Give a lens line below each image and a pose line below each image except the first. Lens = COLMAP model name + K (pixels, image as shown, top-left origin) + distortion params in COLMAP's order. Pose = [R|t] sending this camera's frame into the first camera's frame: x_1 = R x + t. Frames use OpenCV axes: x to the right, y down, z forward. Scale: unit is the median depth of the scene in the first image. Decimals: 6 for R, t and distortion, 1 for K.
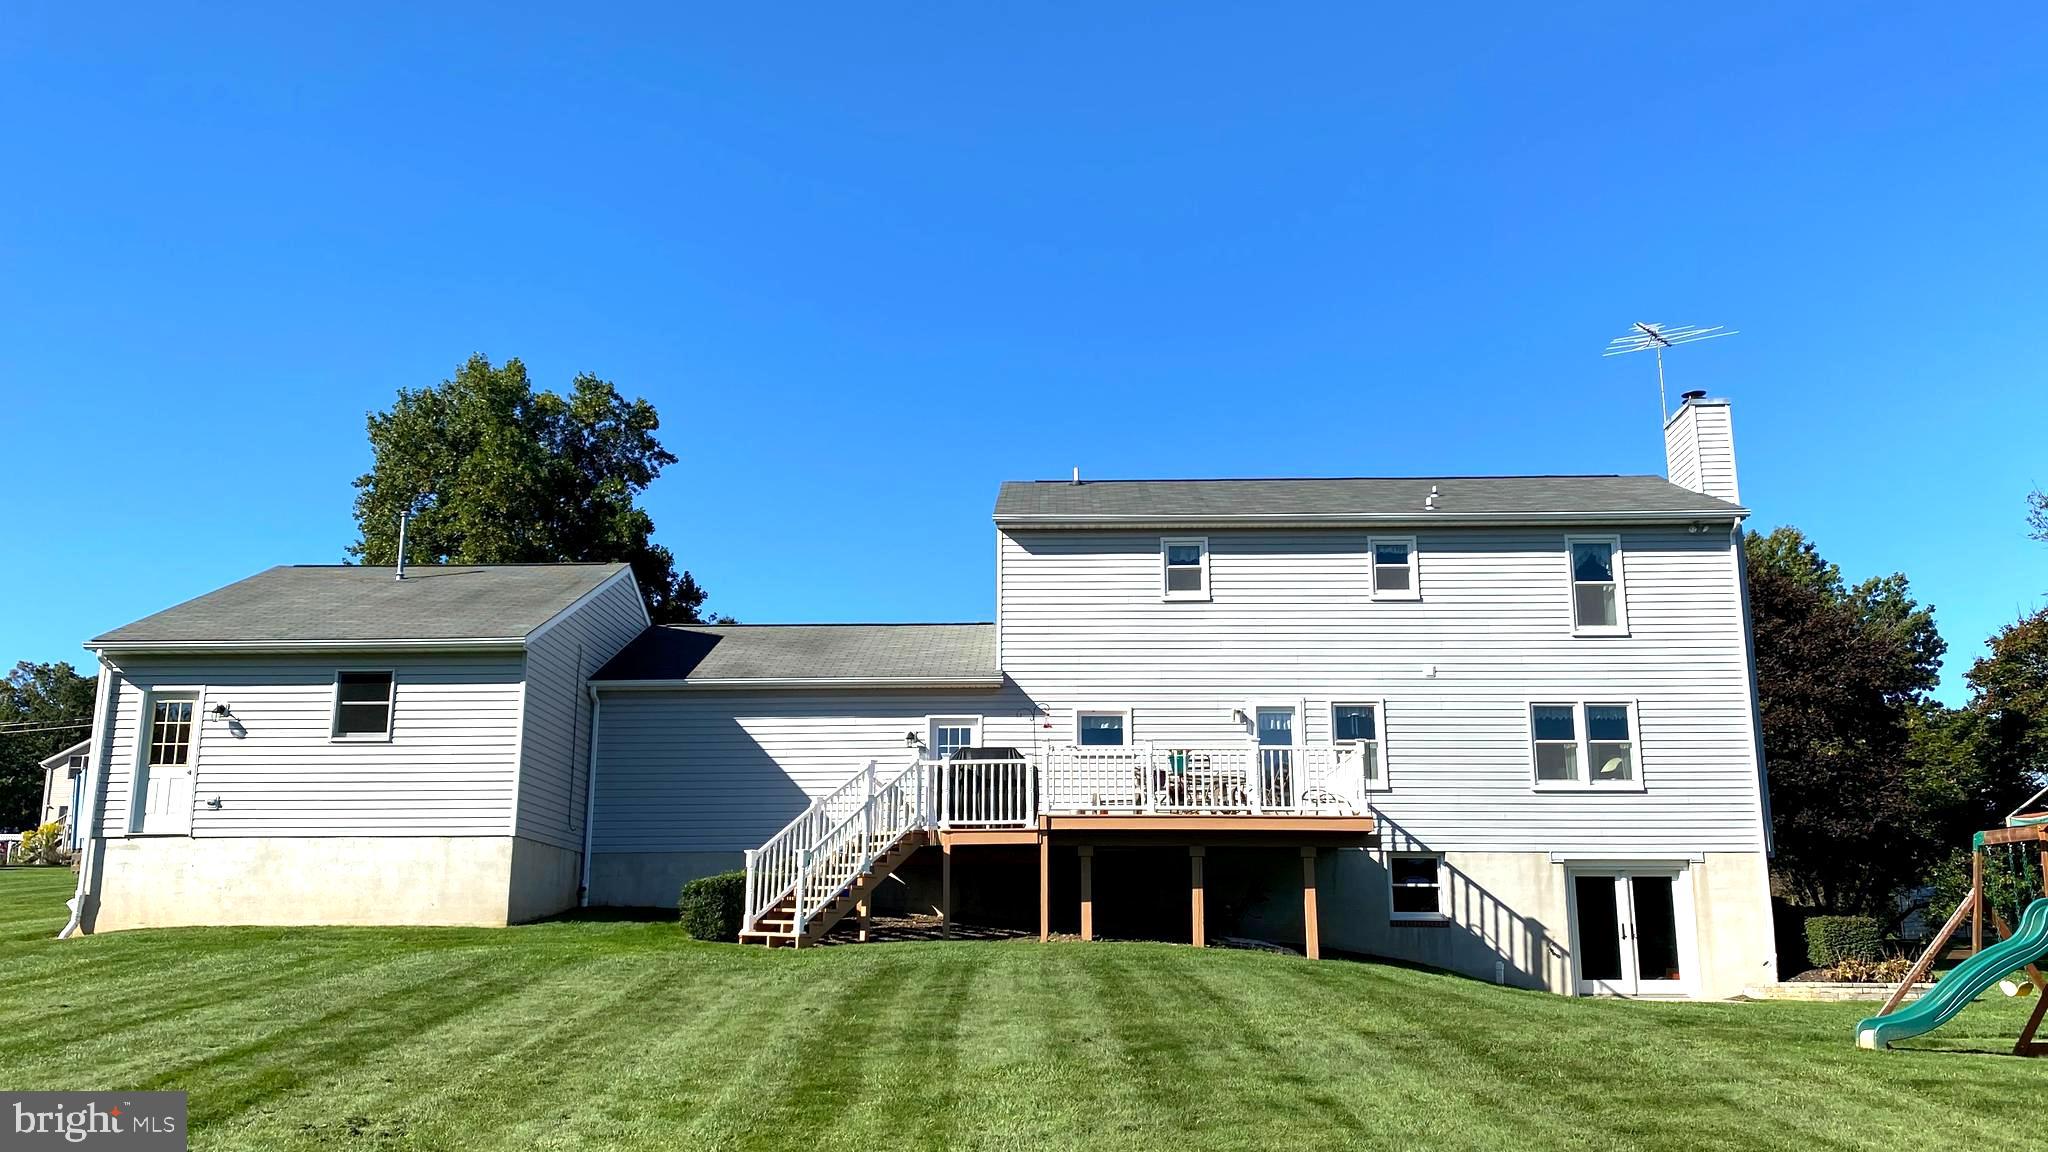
lens RADIAL K [[1748.0, 0, 1054.3], [0, 1748.0, 578.7], [0, 0, 1]] dist [0.107160, -0.251607]
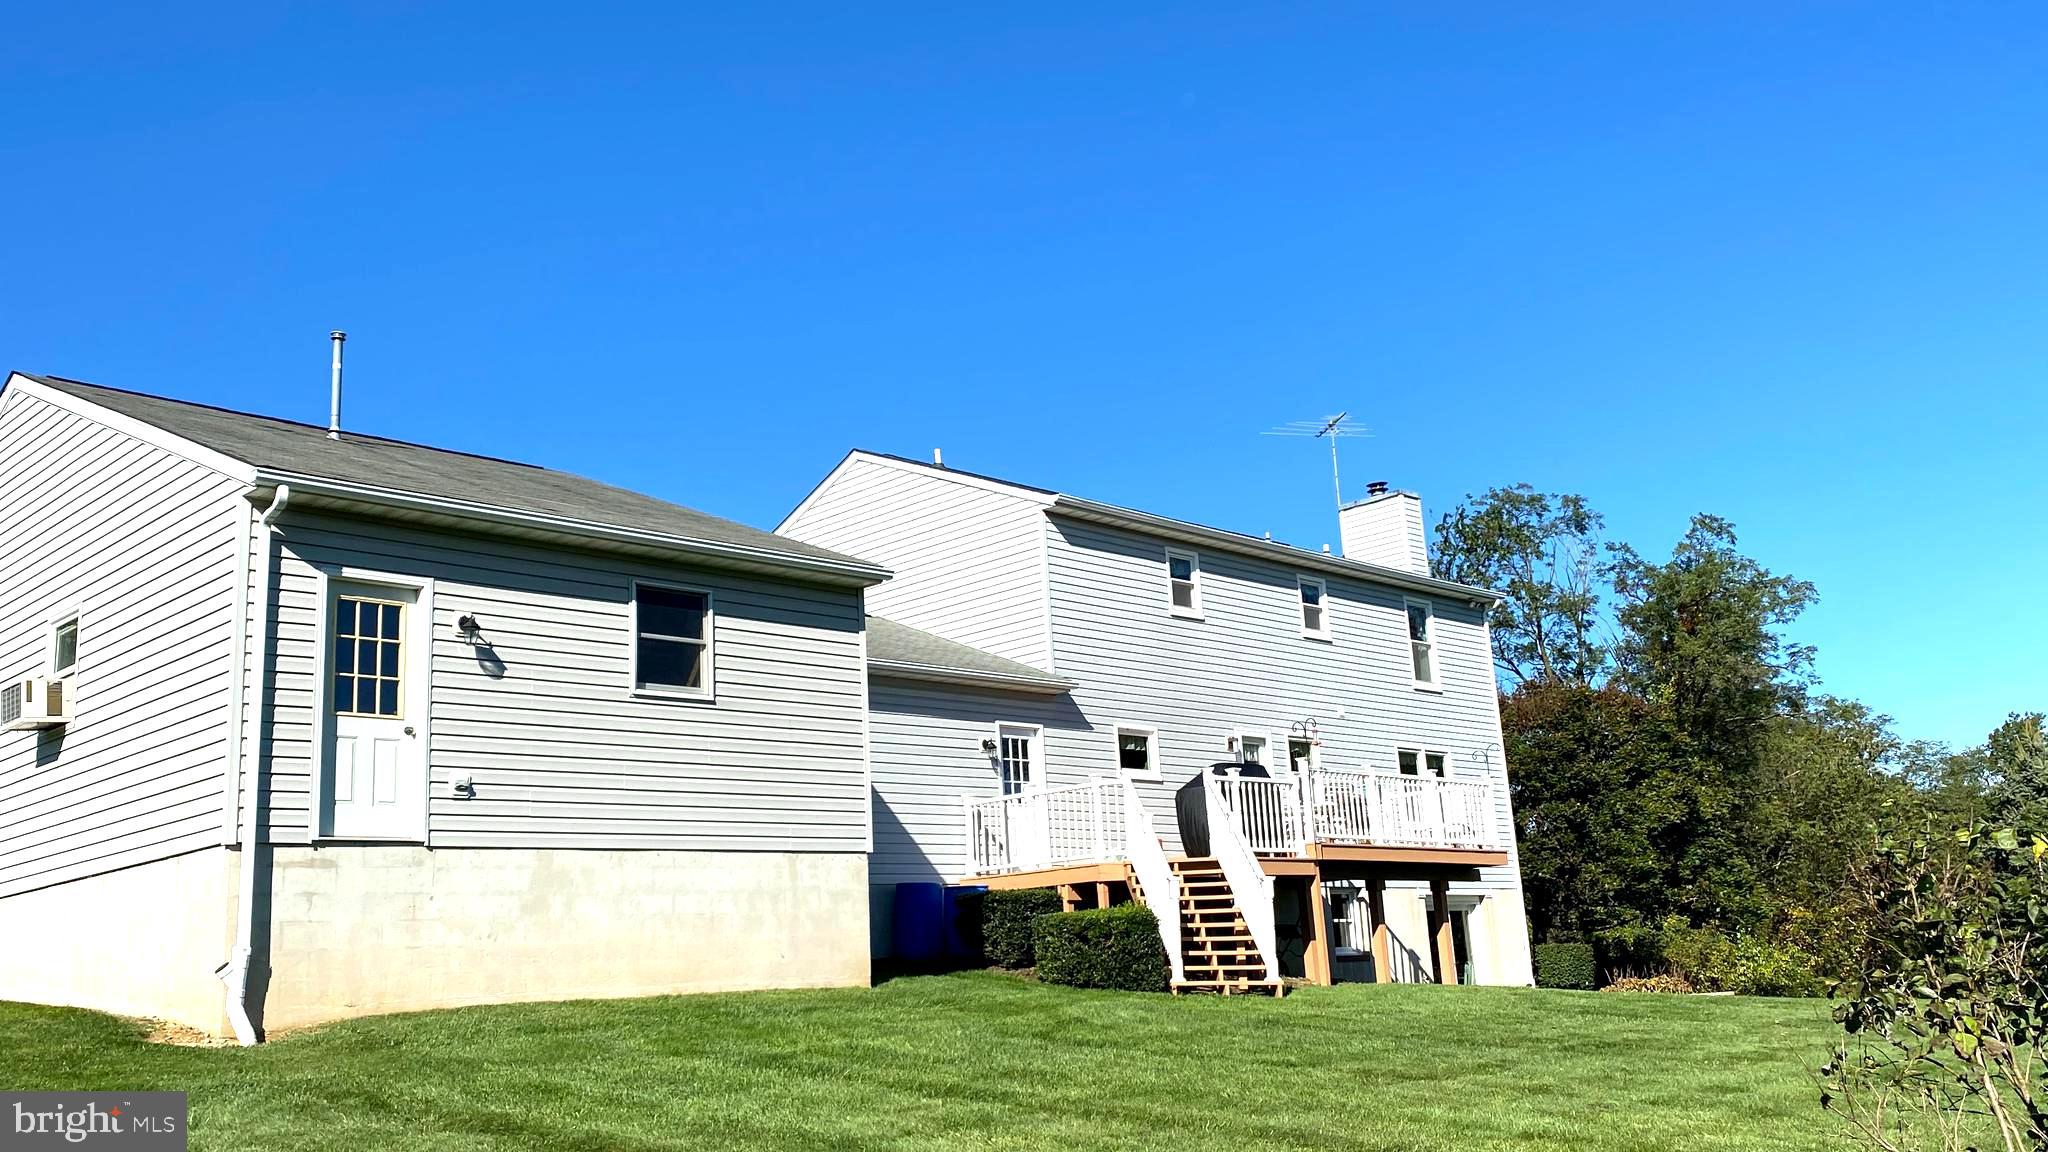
lens RADIAL K [[1760.6, 0, 1024.0], [0, 1760.6, 576.0], [0, 0, 1]] dist [0.099677, -0.432516]
pose [[0.689298, 0.127715, 0.713132, -0.684815], [-0.100138, 0.991687, -0.080810, 0.078426], [-0.717524, -0.015709, 0.696356, 0.425860]]
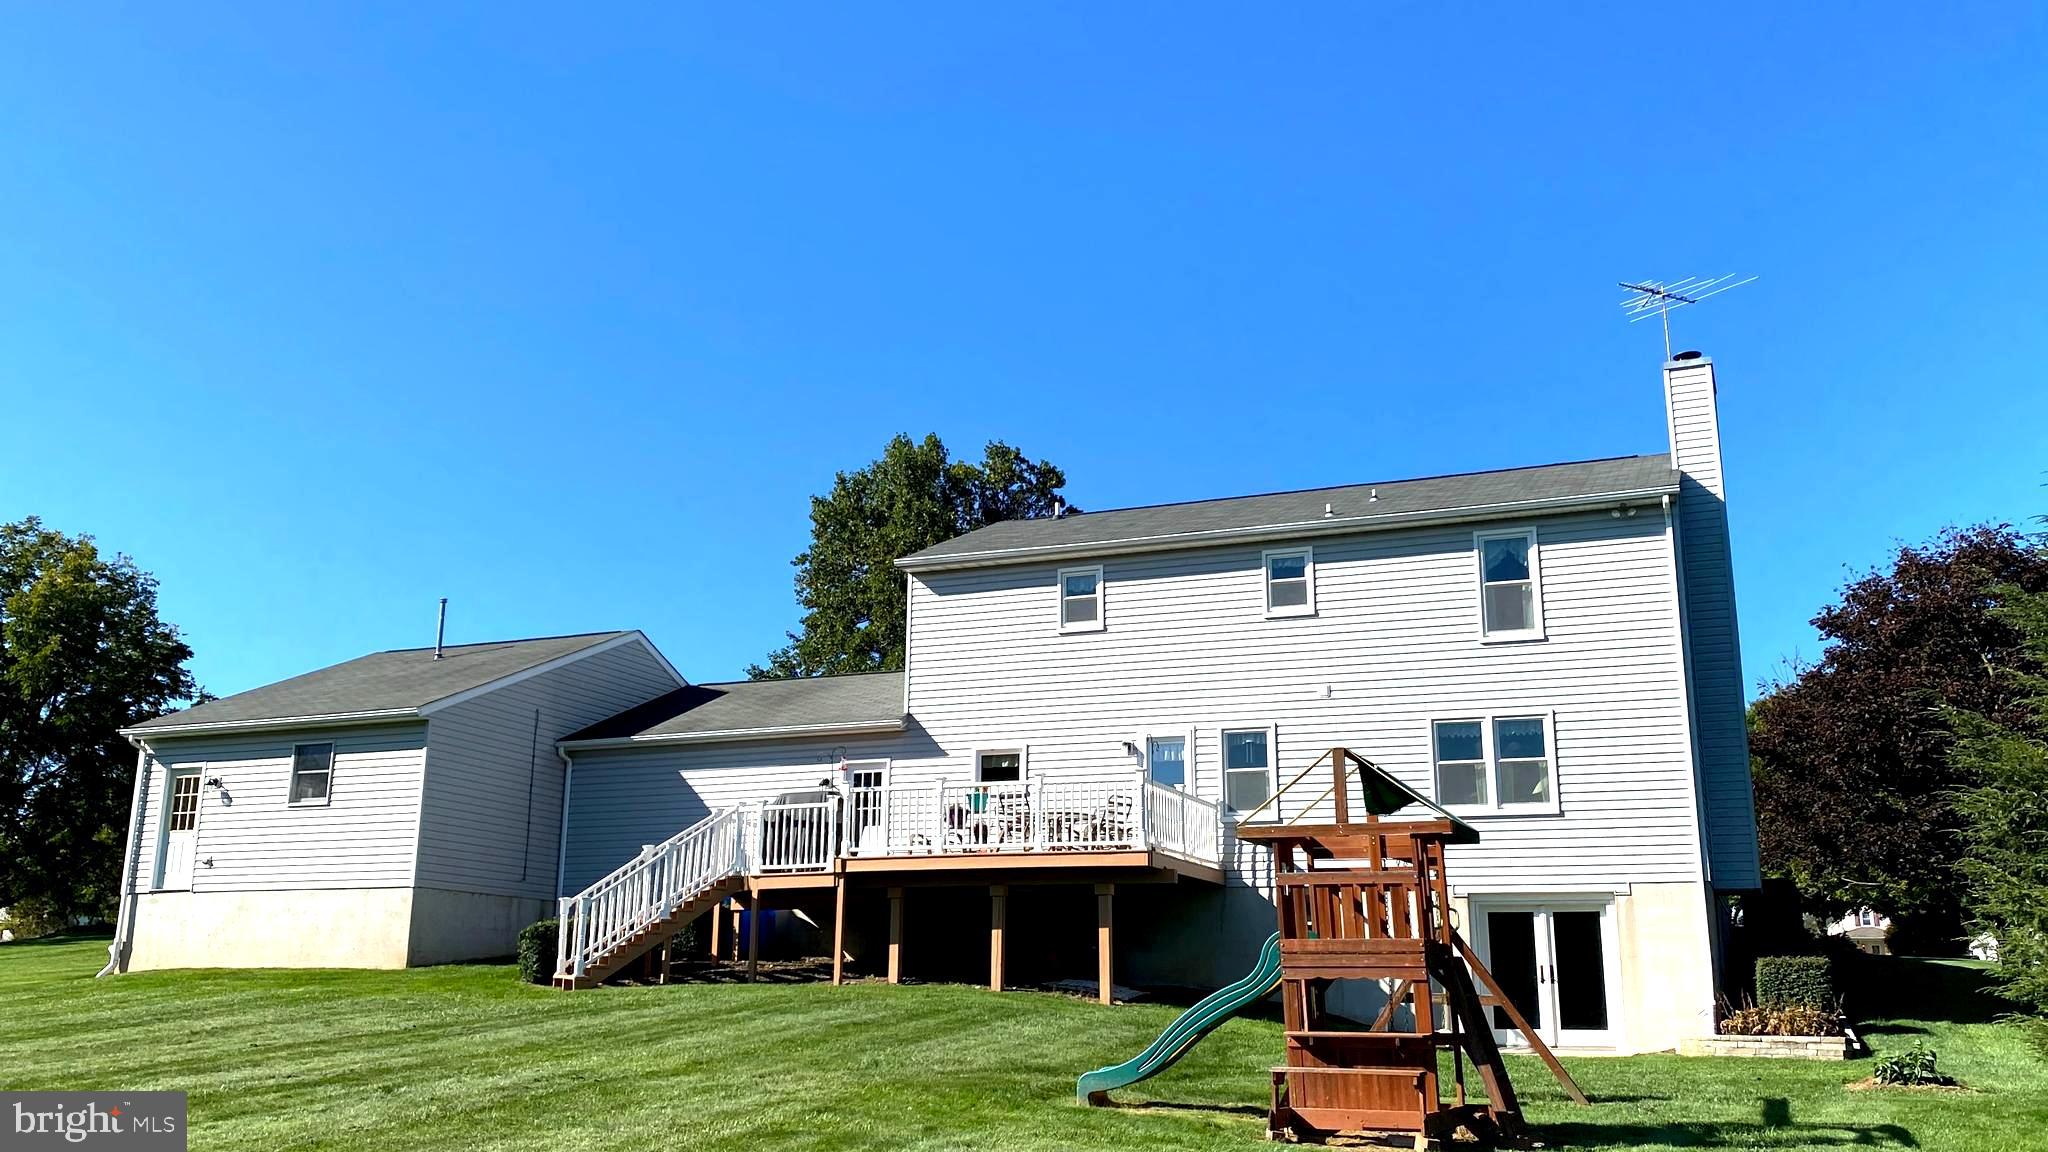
lens RADIAL K [[1748.0, 0, 1054.3], [0, 1748.0, 578.7], [0, 0, 1]] dist [0.107160, -0.251607]
pose [[0.936179, -0.075541, -0.343310, 0.414837], [0.067722, 0.997100, -0.034726, 0.016453], [0.344937, 0.009261, 0.938580, 0.084672]]
